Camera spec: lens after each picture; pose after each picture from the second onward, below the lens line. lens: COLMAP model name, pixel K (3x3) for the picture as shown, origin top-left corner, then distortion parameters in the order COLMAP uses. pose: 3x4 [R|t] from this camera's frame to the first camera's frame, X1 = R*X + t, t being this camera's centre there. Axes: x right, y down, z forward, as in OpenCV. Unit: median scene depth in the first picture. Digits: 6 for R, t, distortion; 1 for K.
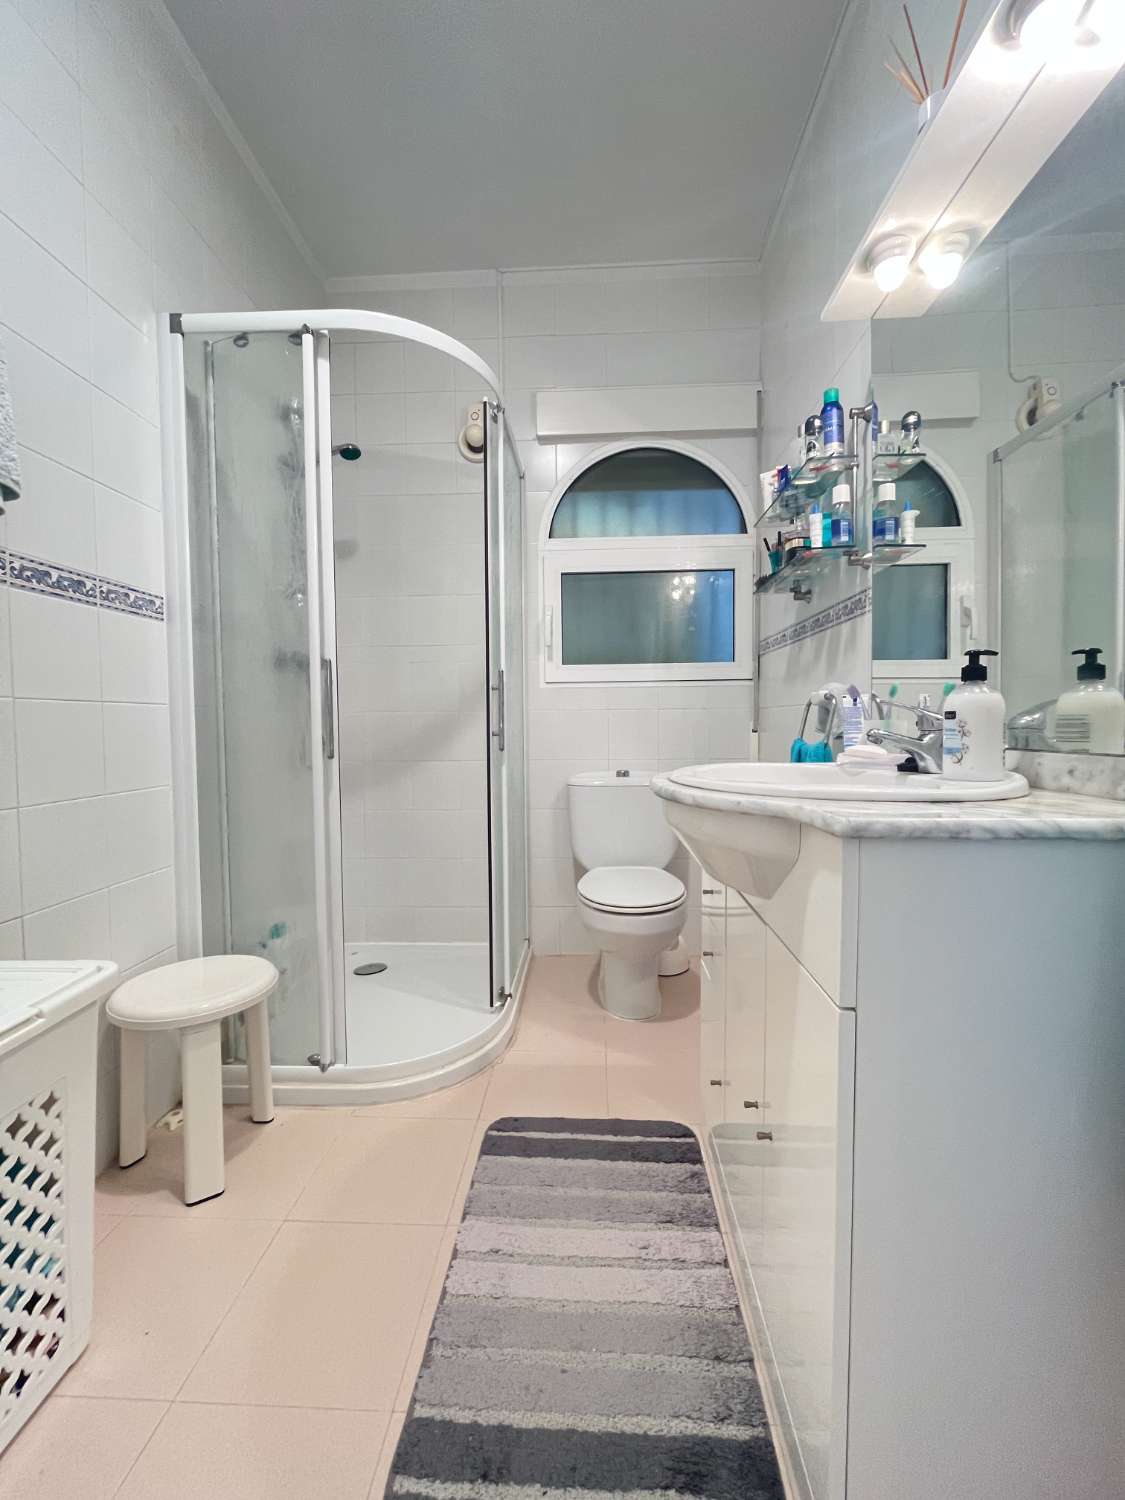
lens RADIAL K [[610.9, 0, 567.4], [0, 610.9, 747.4], [0, 0, 1]] dist [0.000585, 0.000559]
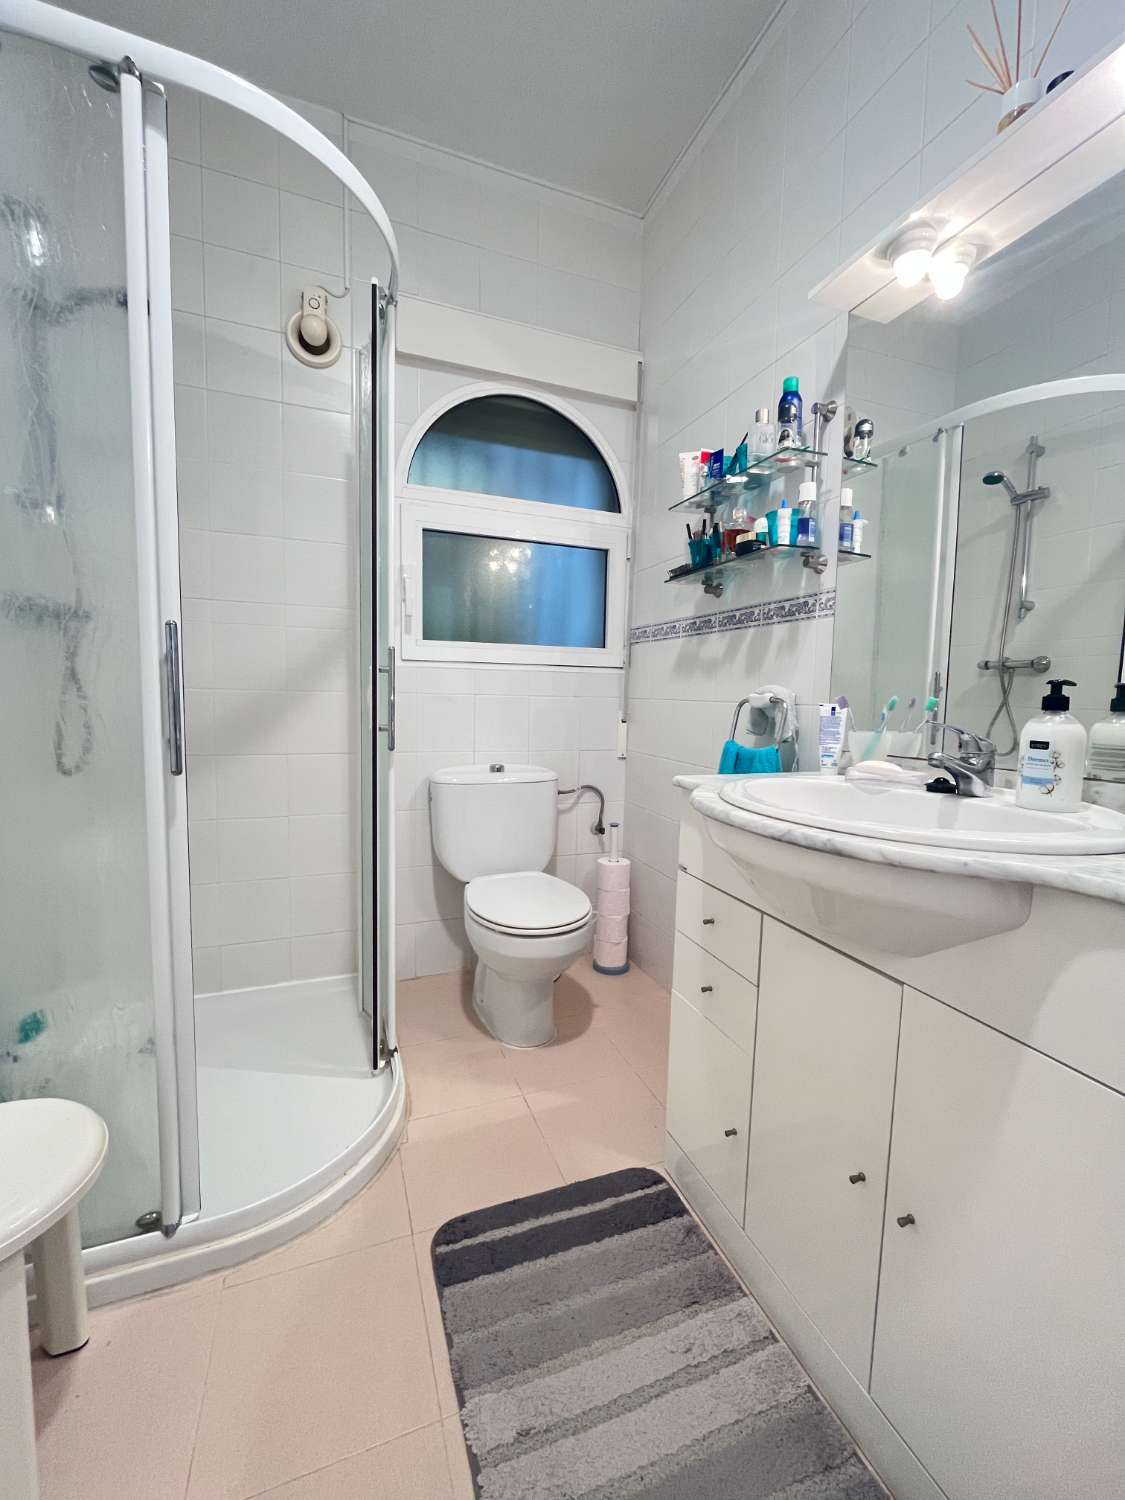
lens RADIAL K [[610.9, 0, 561.5], [0, 610.9, 746.5], [0, 0, 1]] dist [0.000585, 0.000559]
pose [[0.915444, -0.005902, 0.402403, -0.280902], [-0.014432, 0.998768, 0.047479, -0.050755], [-0.402188, -0.049271, 0.914231, 0.242455]]
